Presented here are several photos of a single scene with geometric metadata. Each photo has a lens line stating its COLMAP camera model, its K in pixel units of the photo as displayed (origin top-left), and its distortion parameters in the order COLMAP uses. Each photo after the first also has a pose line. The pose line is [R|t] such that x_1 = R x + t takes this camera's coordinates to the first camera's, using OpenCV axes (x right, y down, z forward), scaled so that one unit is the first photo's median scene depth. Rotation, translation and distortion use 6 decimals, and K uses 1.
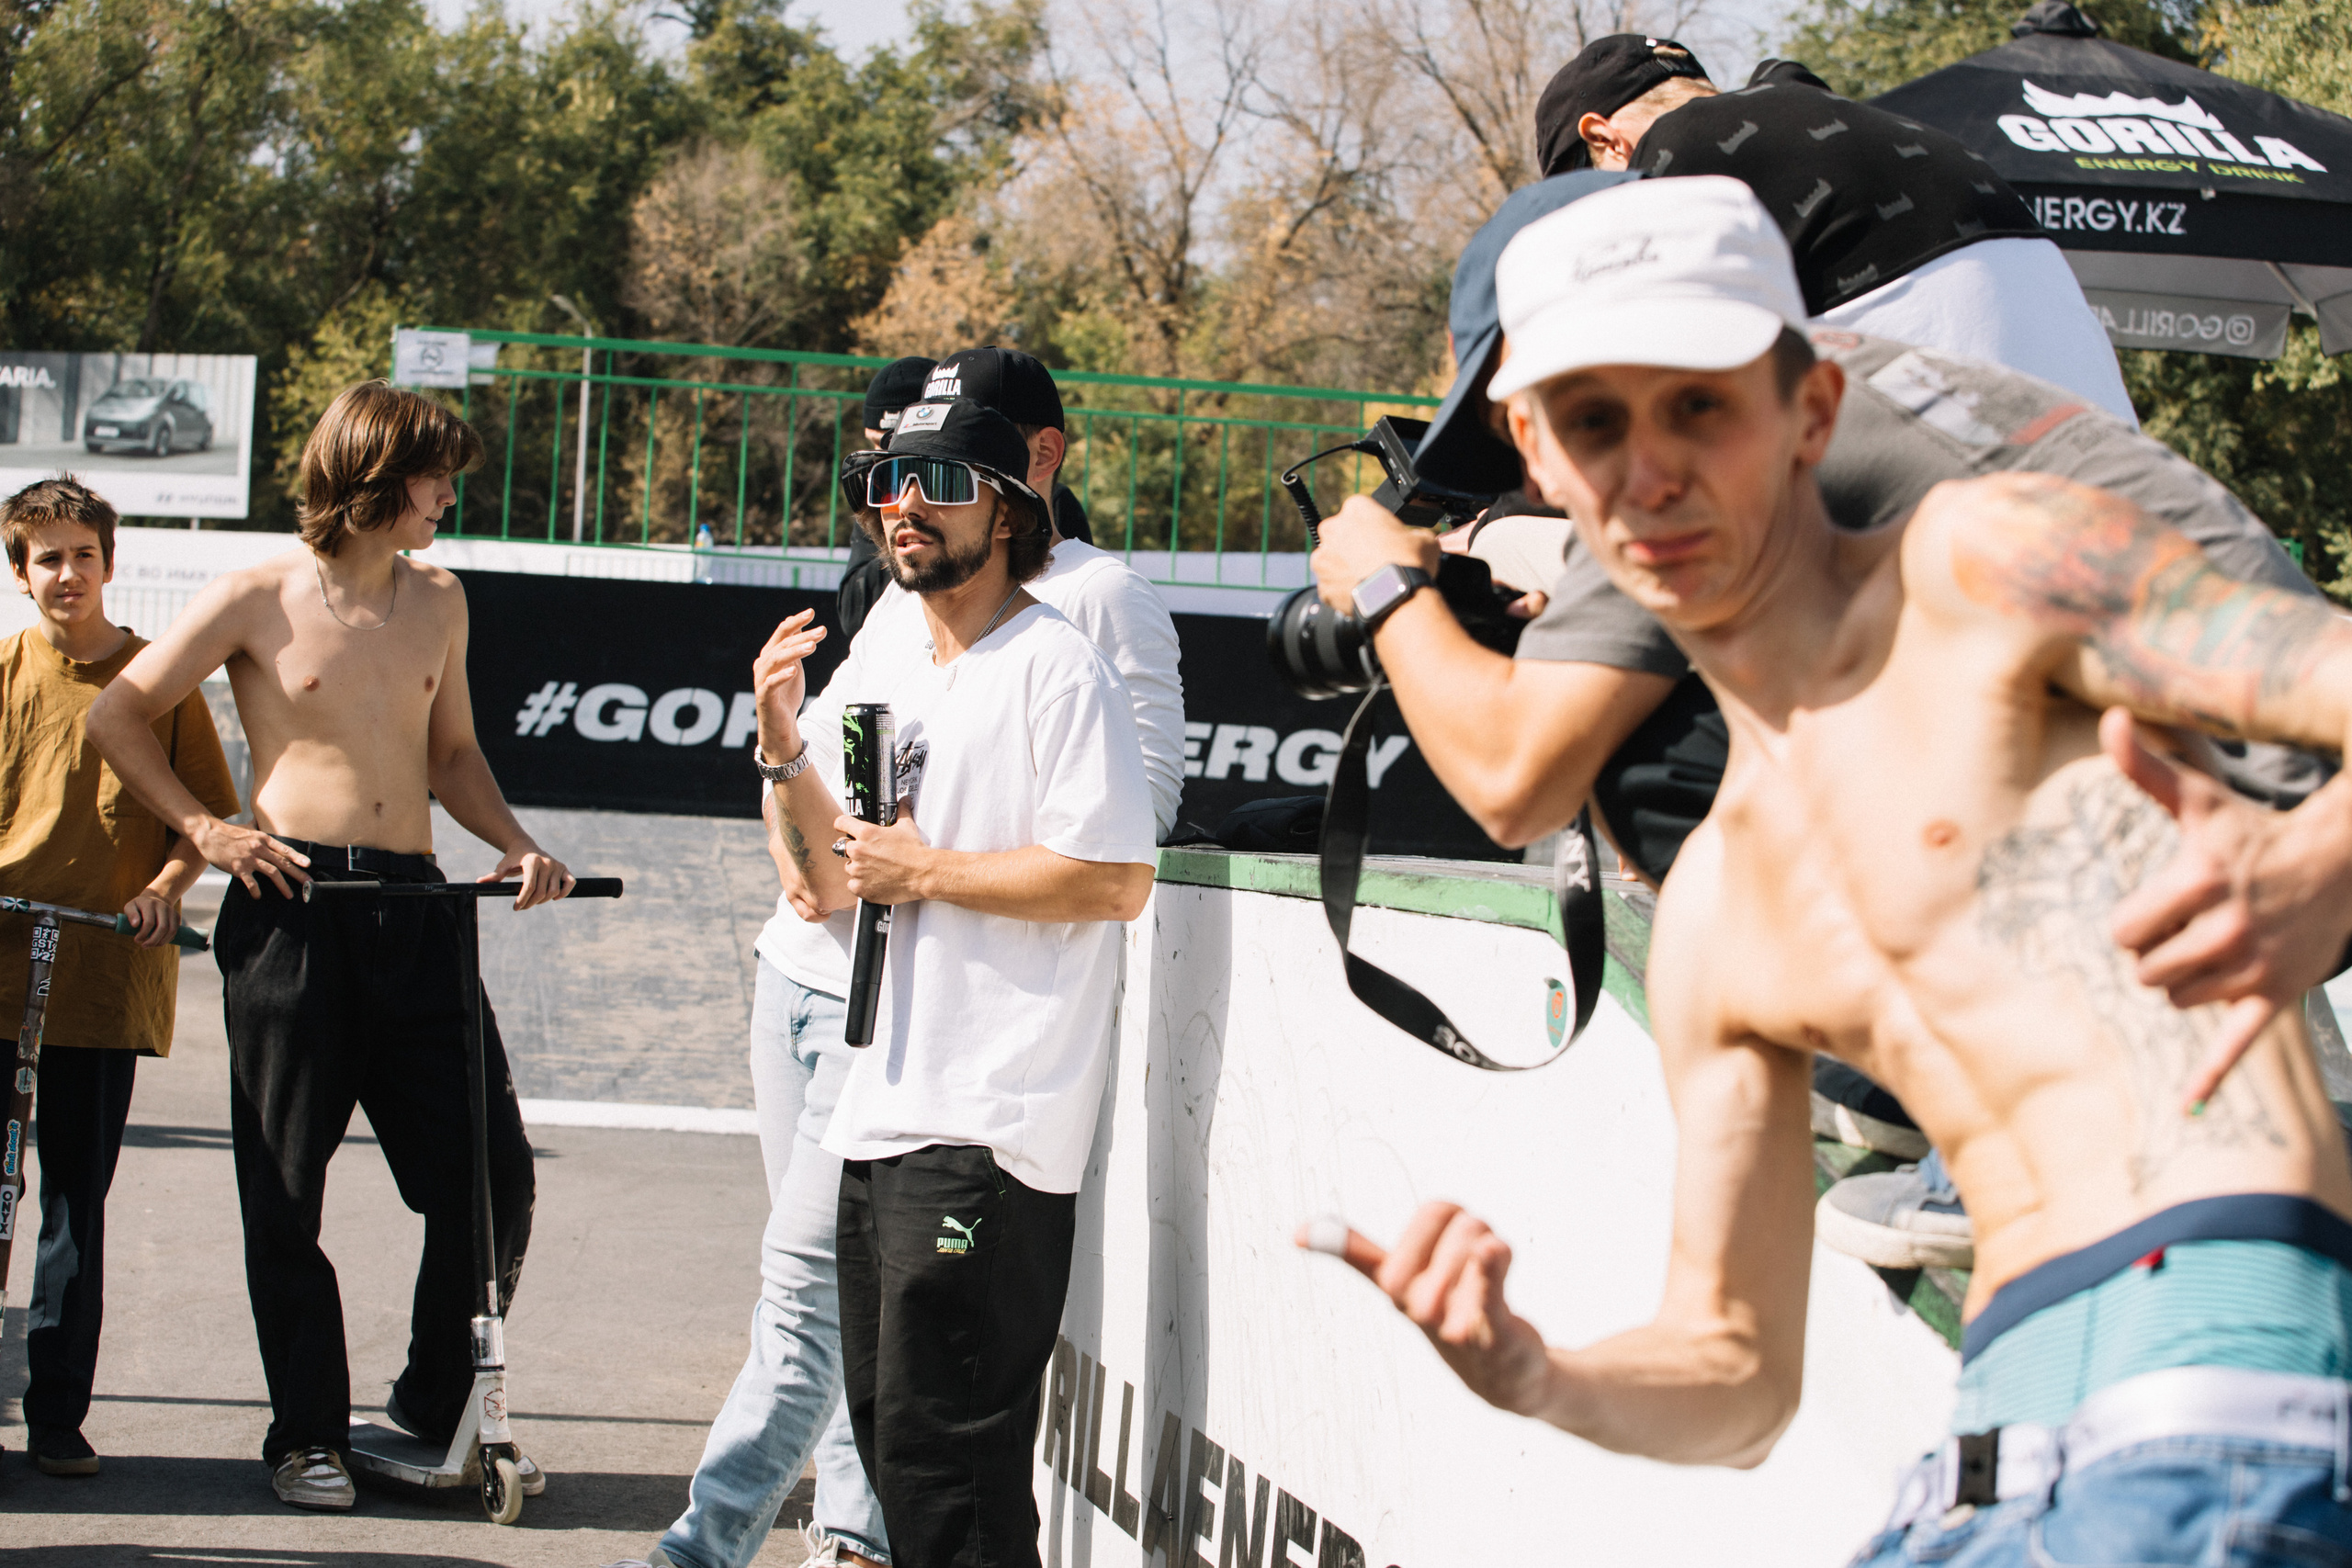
lens RADIAL K [[4619.0, 0, 1176.0], [0, 4619.0, 784.0], [0, 0, 1]] dist [-0.296537, 0.670753]
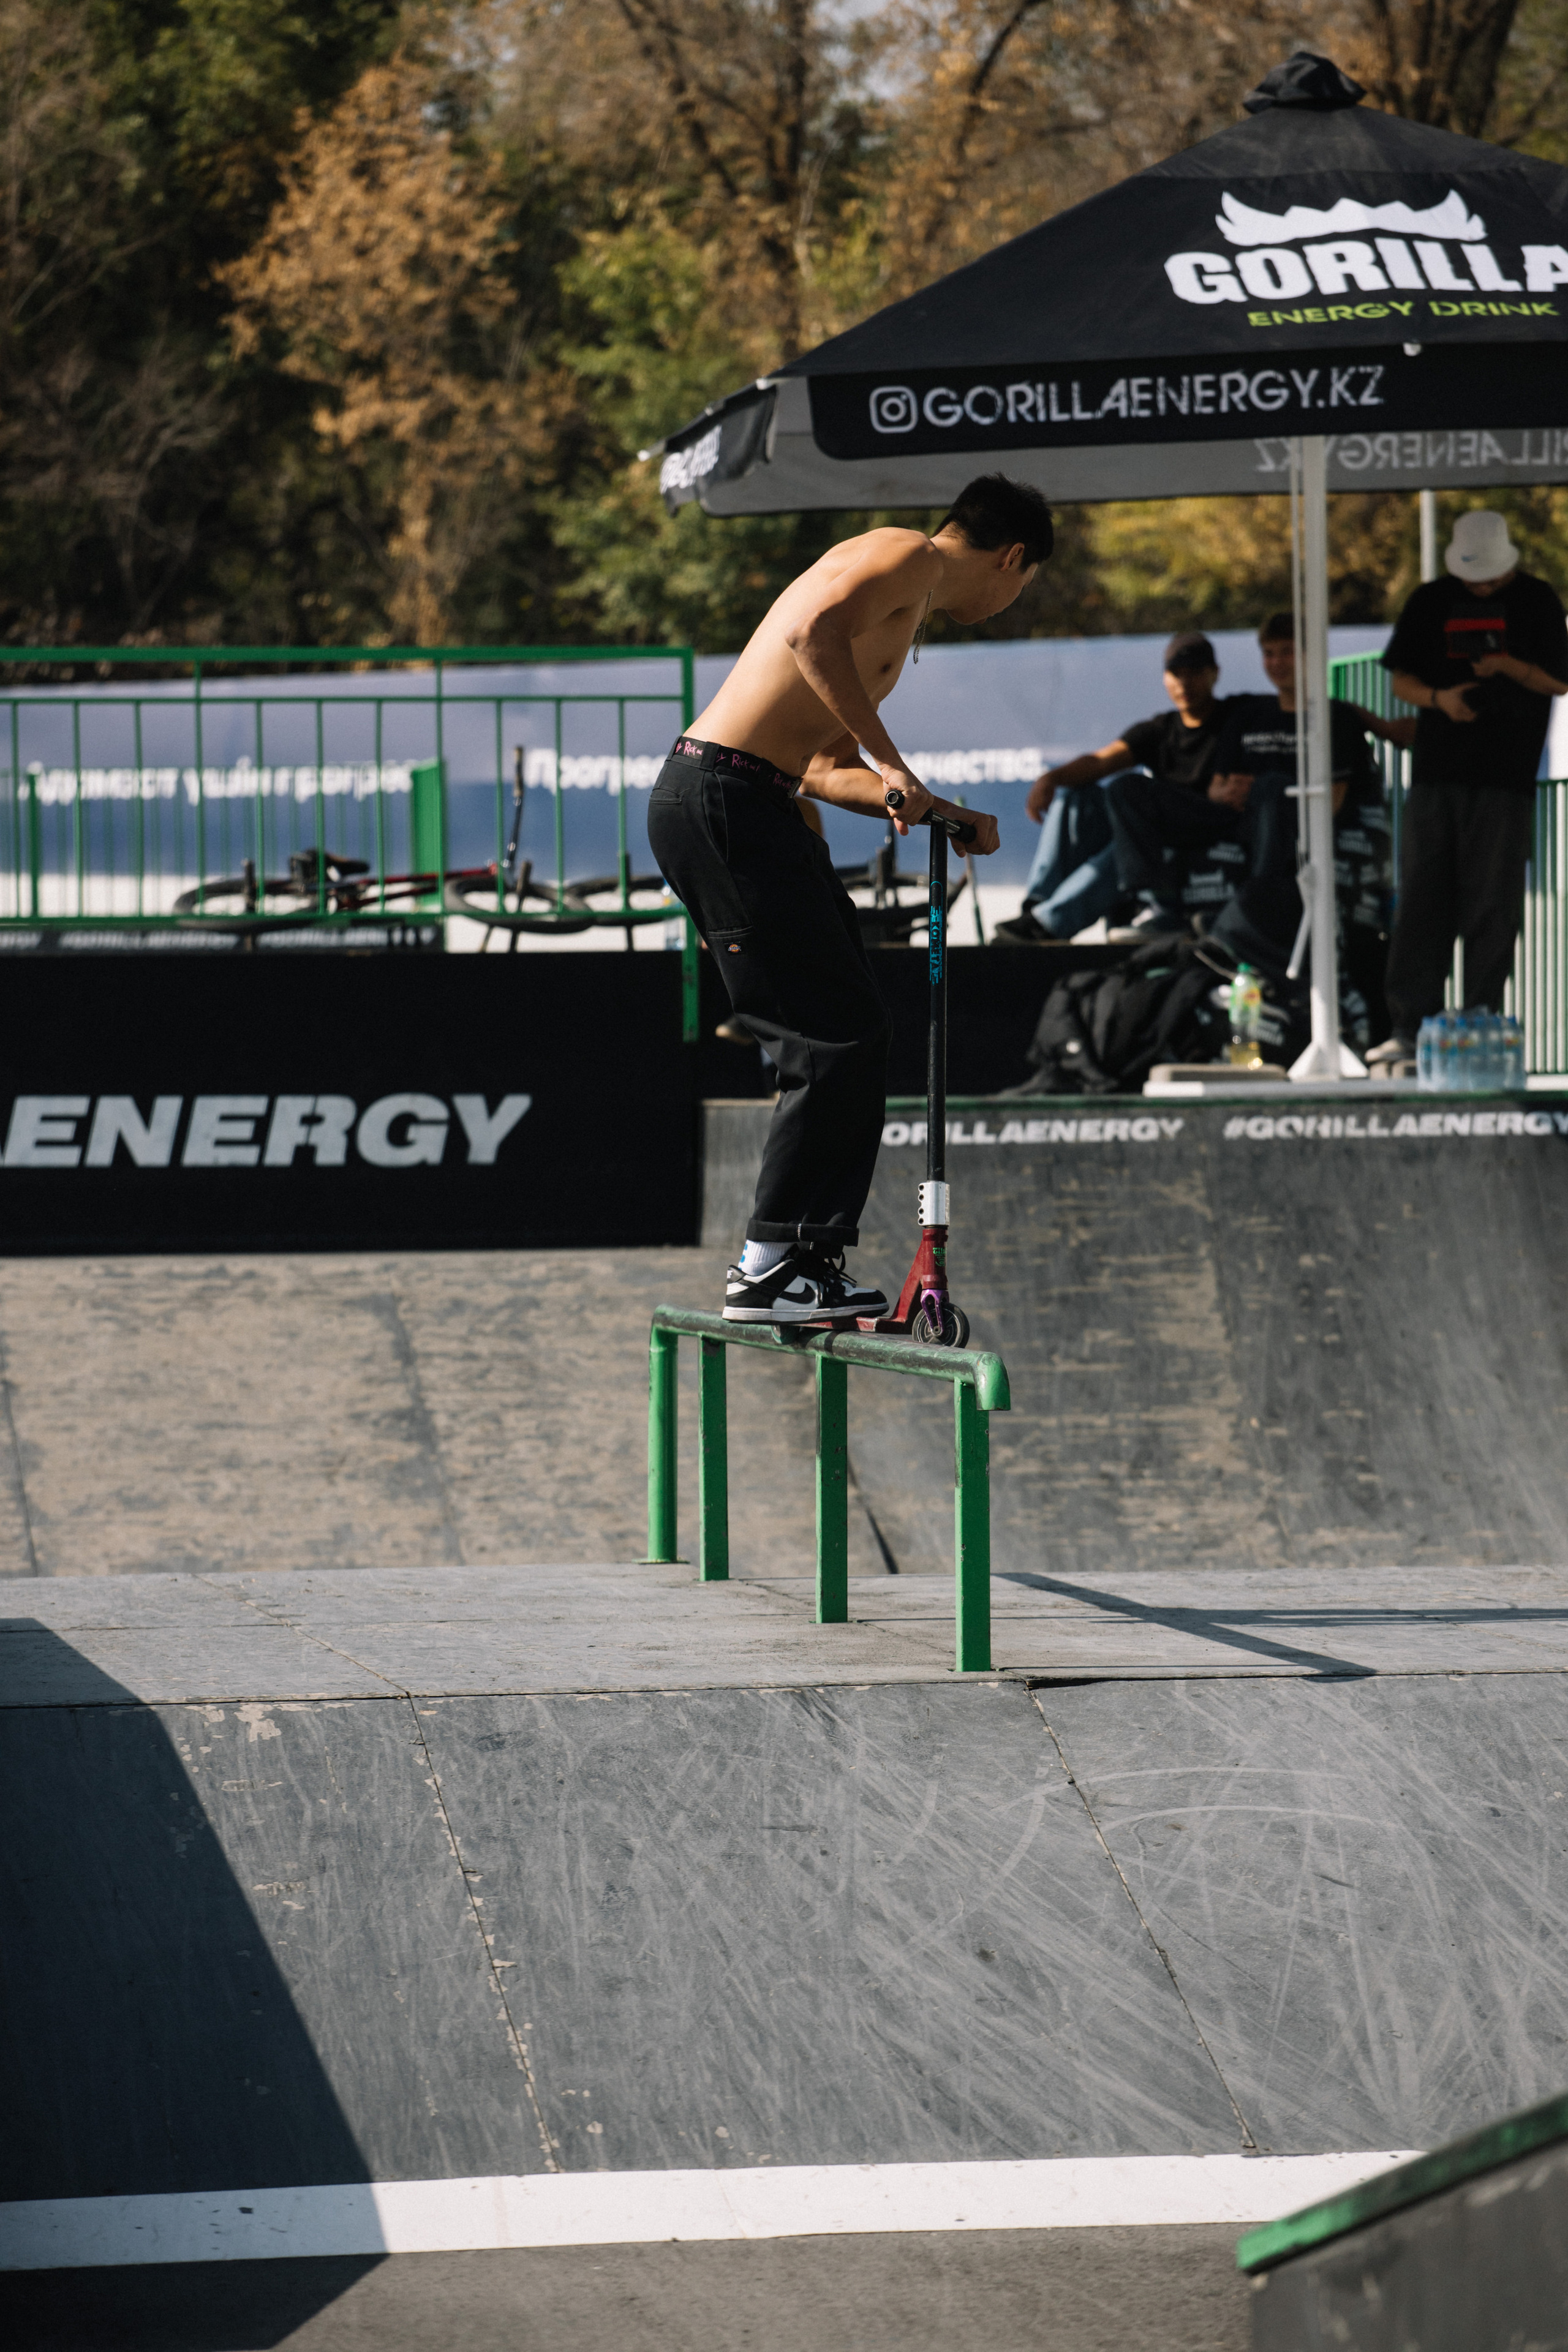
lens RADIAL K [[9120.2, 0, 789.9], [0, 9120.2, 1128.1], [0, 0, 1]] dist [0.845985, 3.180349]
pose [[0.997075, -0.066058, -0.038430, 0.144409], [0.066537, 0.997720, 0.011313, -0.018133], [0.037595, -0.013837, 0.999197, -0.487650]]
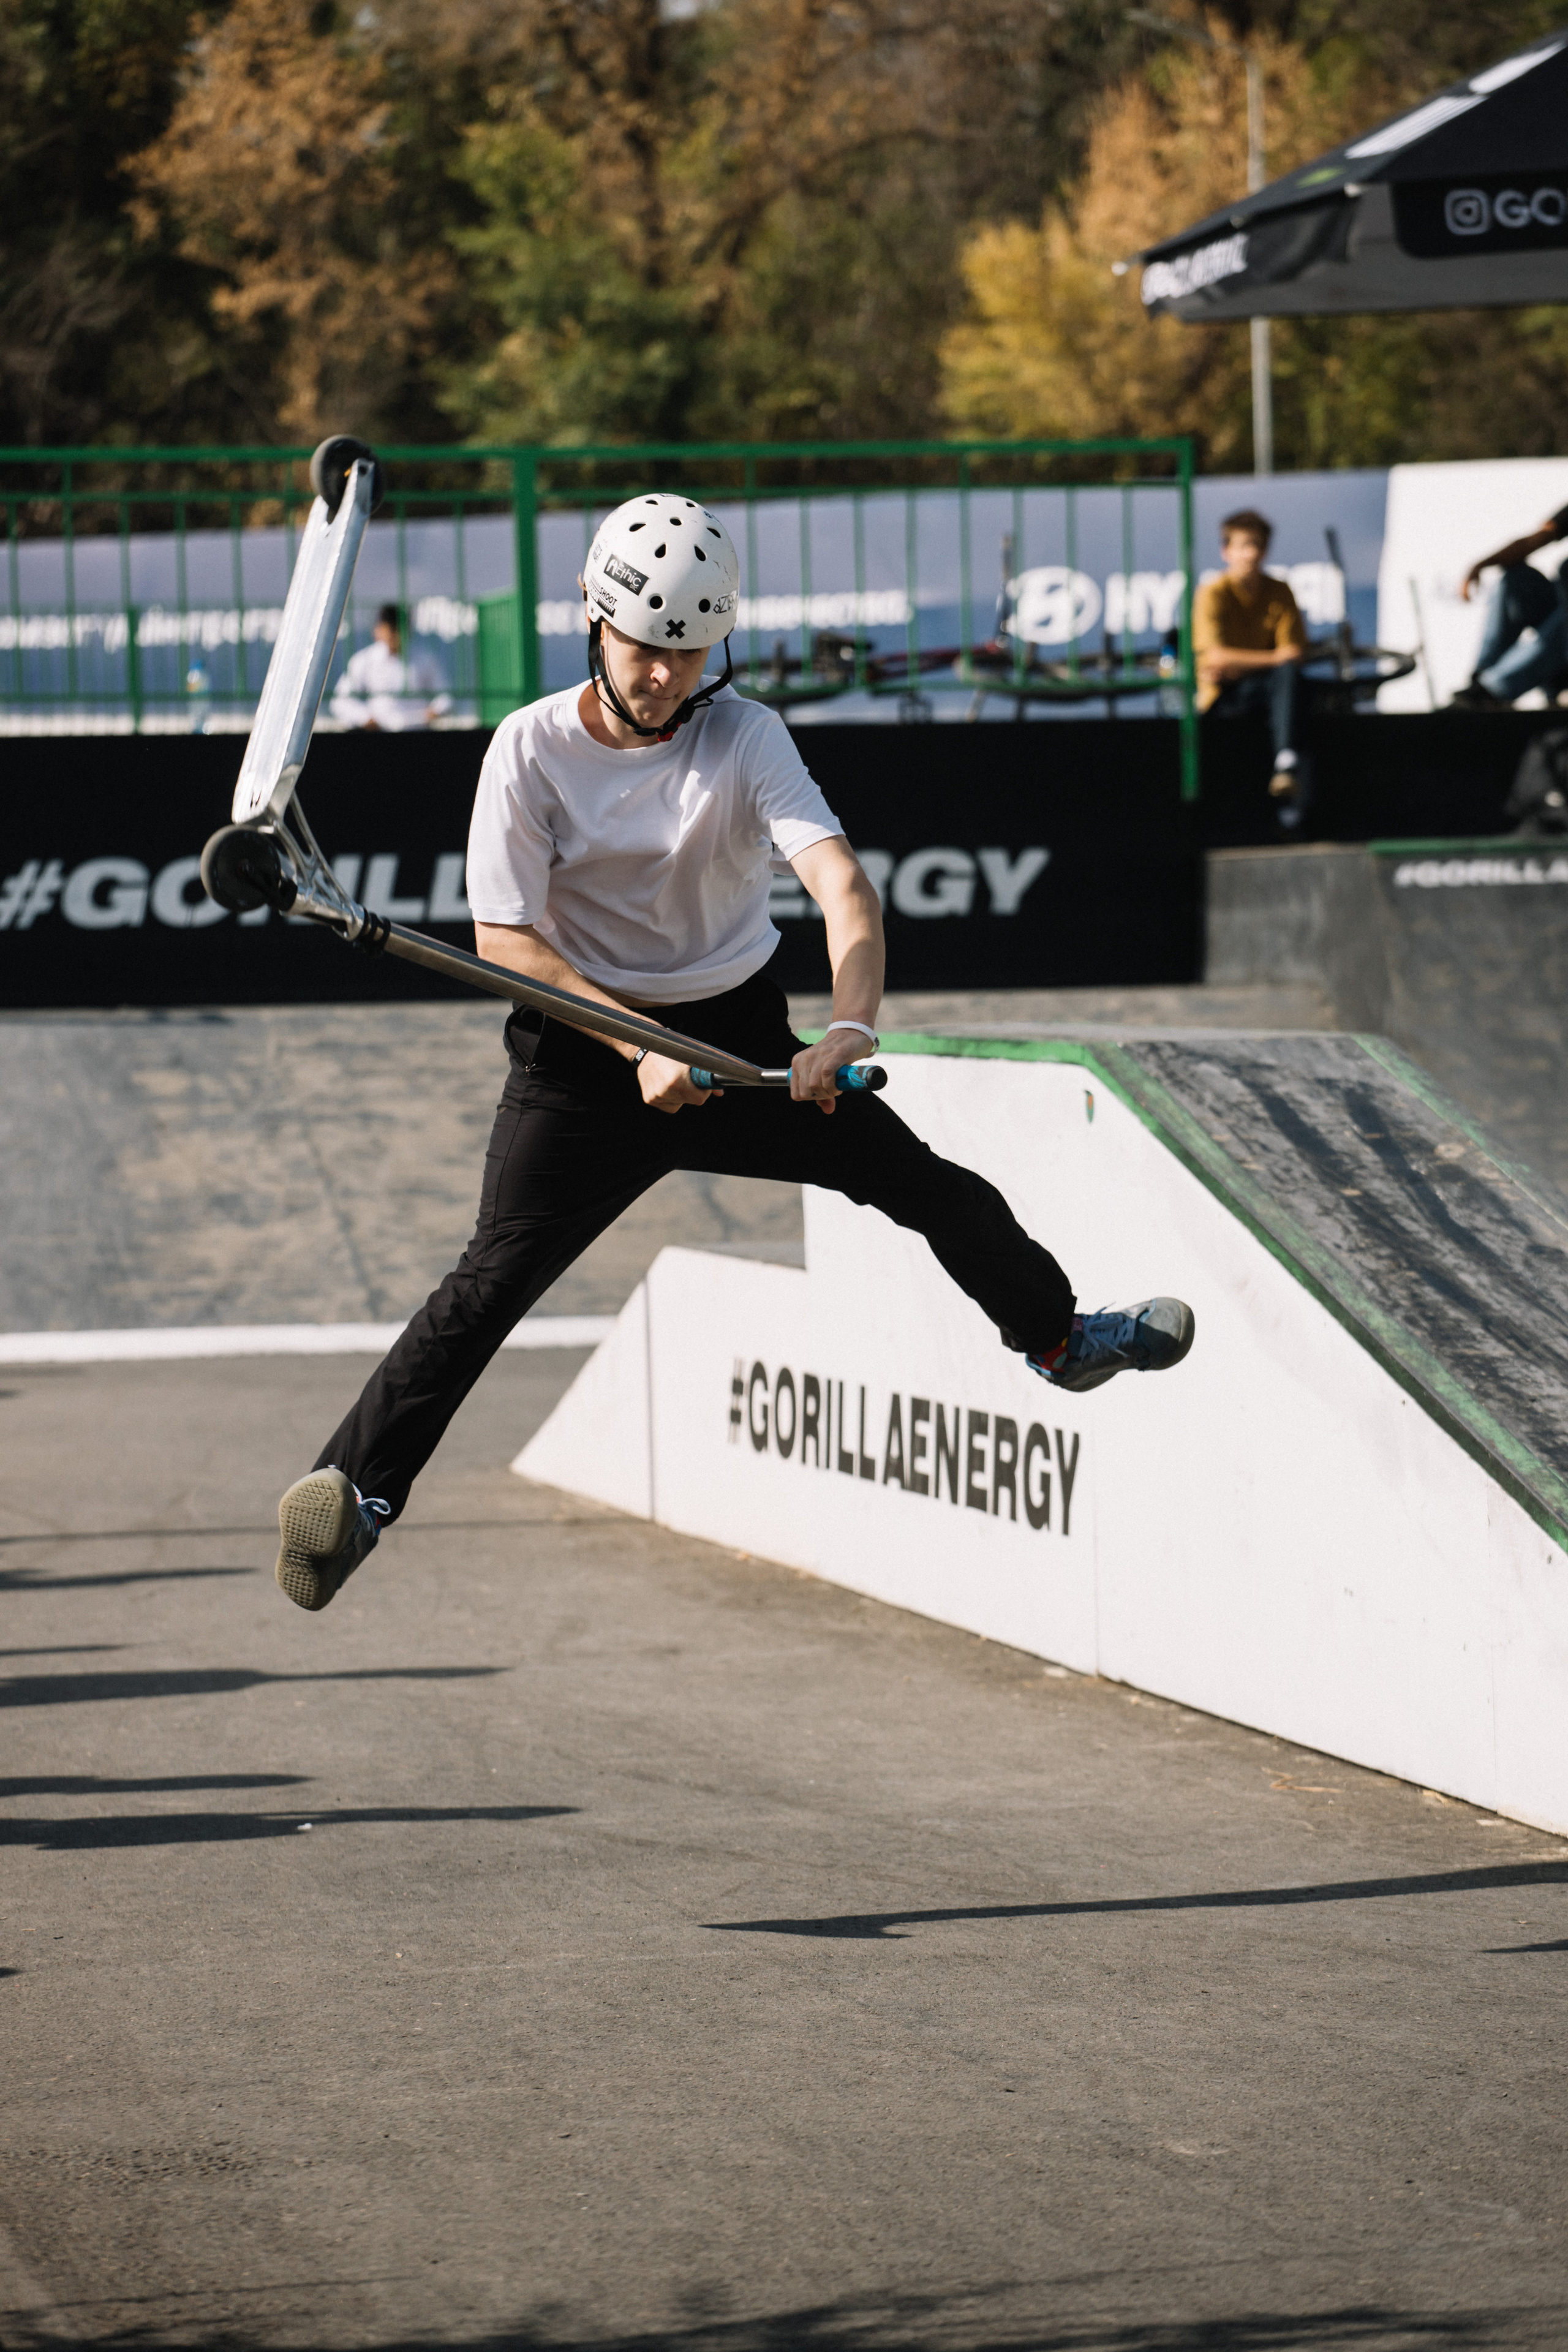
lens RADIAL K [[8264.7, 0, 784.0], [0, 8264.7, 1176.0], [0, 0, 1]] dist [0.475207, 1.467244]
pose [[0.997090, -0.075672, 0.009218, -0.013522], [0.075250, 0.996373, 0.039734, -0.013970], [-0.012191, -0.038925, 0.999168, -0.489121]]
